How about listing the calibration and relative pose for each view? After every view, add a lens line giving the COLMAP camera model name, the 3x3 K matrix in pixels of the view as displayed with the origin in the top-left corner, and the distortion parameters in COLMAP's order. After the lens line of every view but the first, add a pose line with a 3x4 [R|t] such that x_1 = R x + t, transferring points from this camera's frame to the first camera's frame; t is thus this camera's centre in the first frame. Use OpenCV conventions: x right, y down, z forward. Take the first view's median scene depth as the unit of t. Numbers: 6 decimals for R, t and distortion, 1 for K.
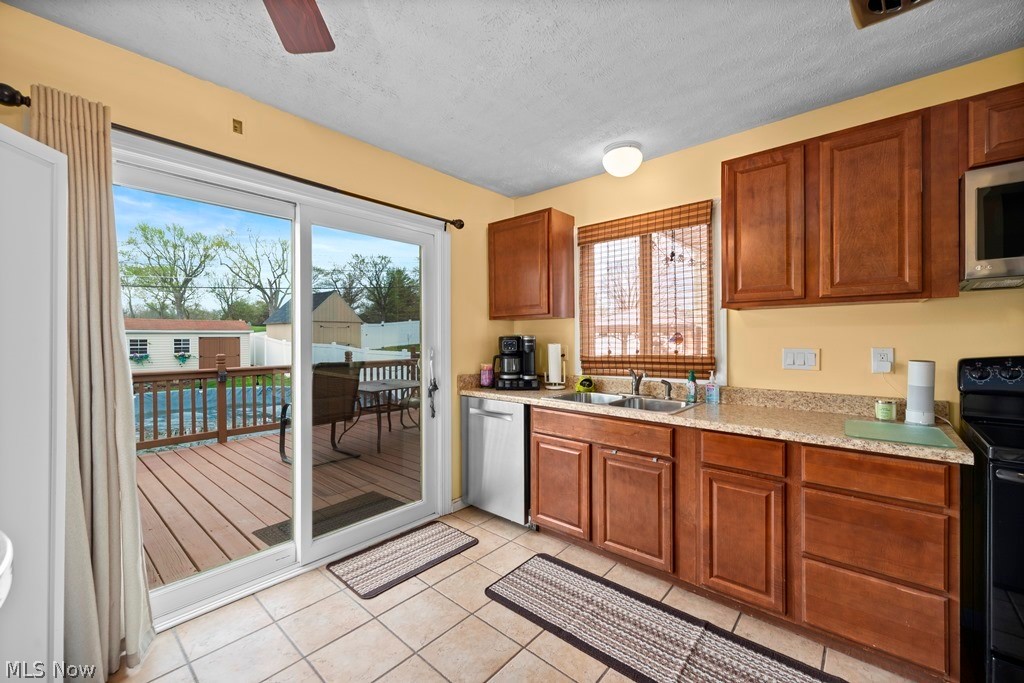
lens RADIAL K [[409.4, 0, 513.8], [0, 409.4, 340.2], [0, 0, 1]] dist [0.000859, -0.000982]
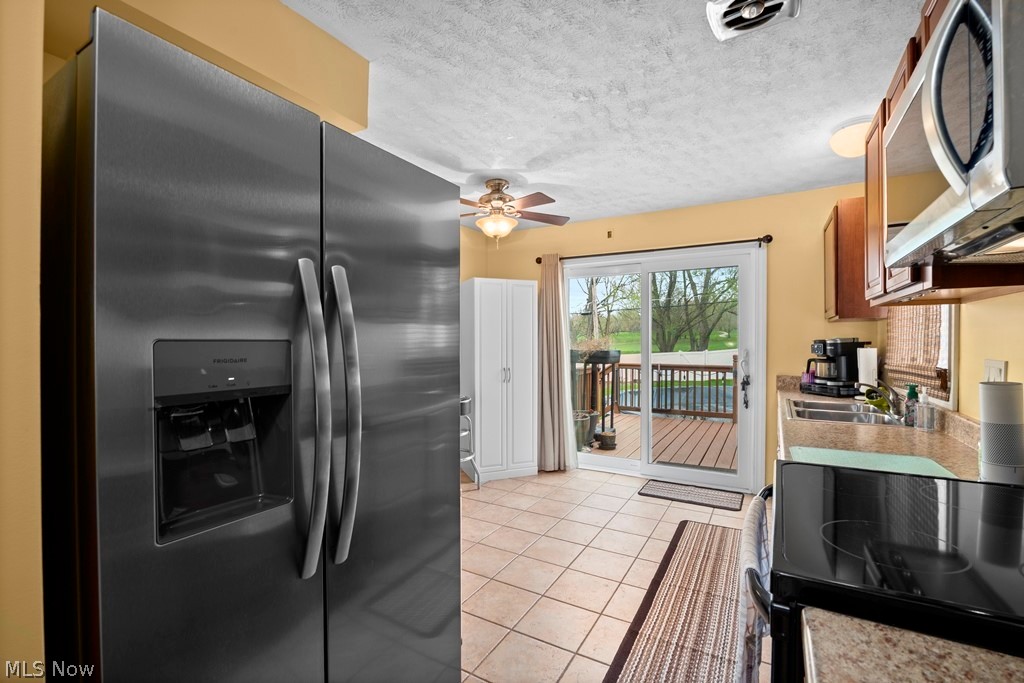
lens RADIAL K [[449.5, 0, 516.2], [0, 449.5, 349.7], [0, 0, 1]] dist [-0.014812, 0.000067]
pose [[0.191763, 0.017996, -0.981276, 0.992827], [-0.006143, 0.999834, 0.017136, 0.000794], [0.981422, 0.002742, 0.191842, 0.101273]]
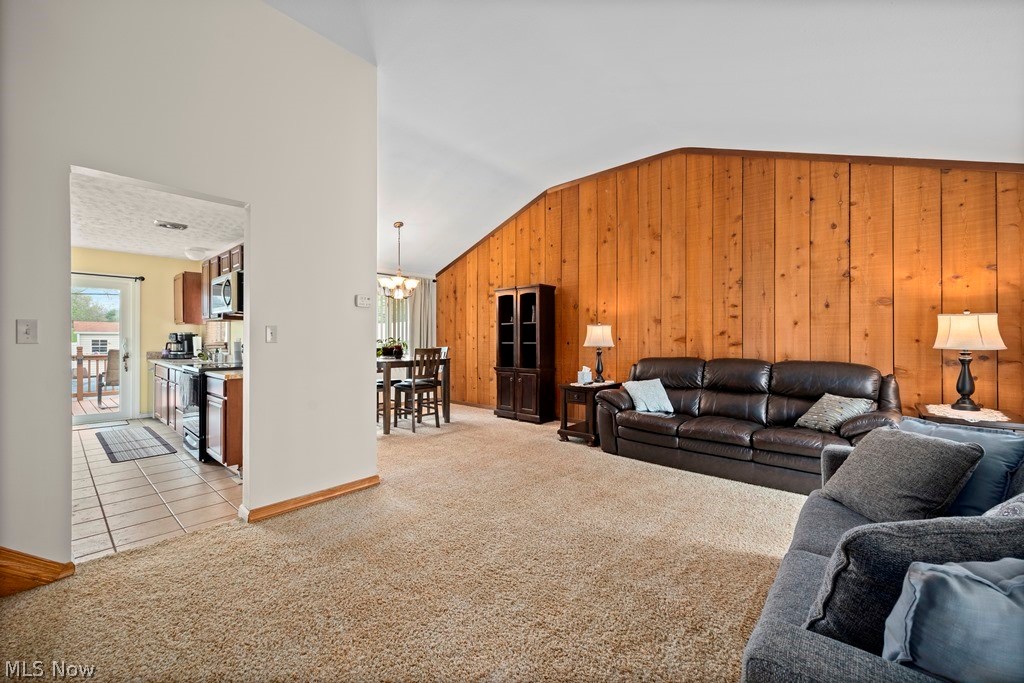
lens RADIAL K [[409.4, 0, 513.8], [0, 409.4, 340.2], [0, 0, 1]] dist [0.000859, -0.000982]
pose [[0.999983, 0.003279, -0.004823, 1.878637], [-0.003324, 0.999952, -0.009238, 0.043987], [0.004792, 0.009254, 0.999946, -1.135755]]
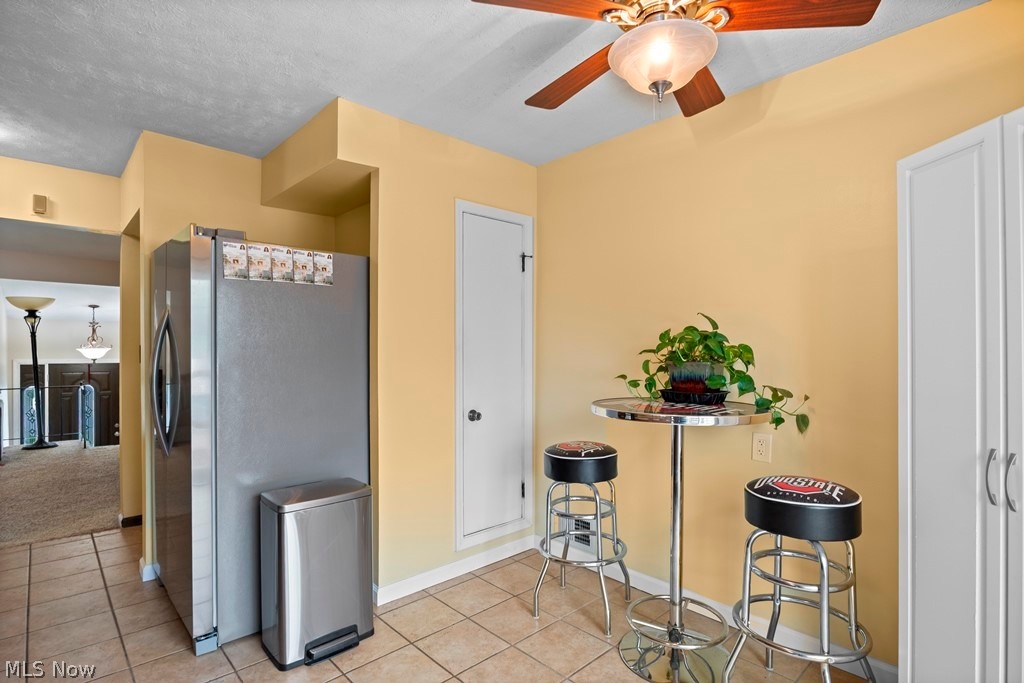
lens RADIAL K [[501.9, 0, 510.6], [0, 501.9, 357.9], [0, 0, 1]] dist [0.002220, 0.000683]
pose [[-0.994767, 0.002498, 0.102137, -0.108763], [0.004043, 0.999880, 0.014923, 0.000750], [-0.102088, 0.015258, -0.994658, 0.838528]]
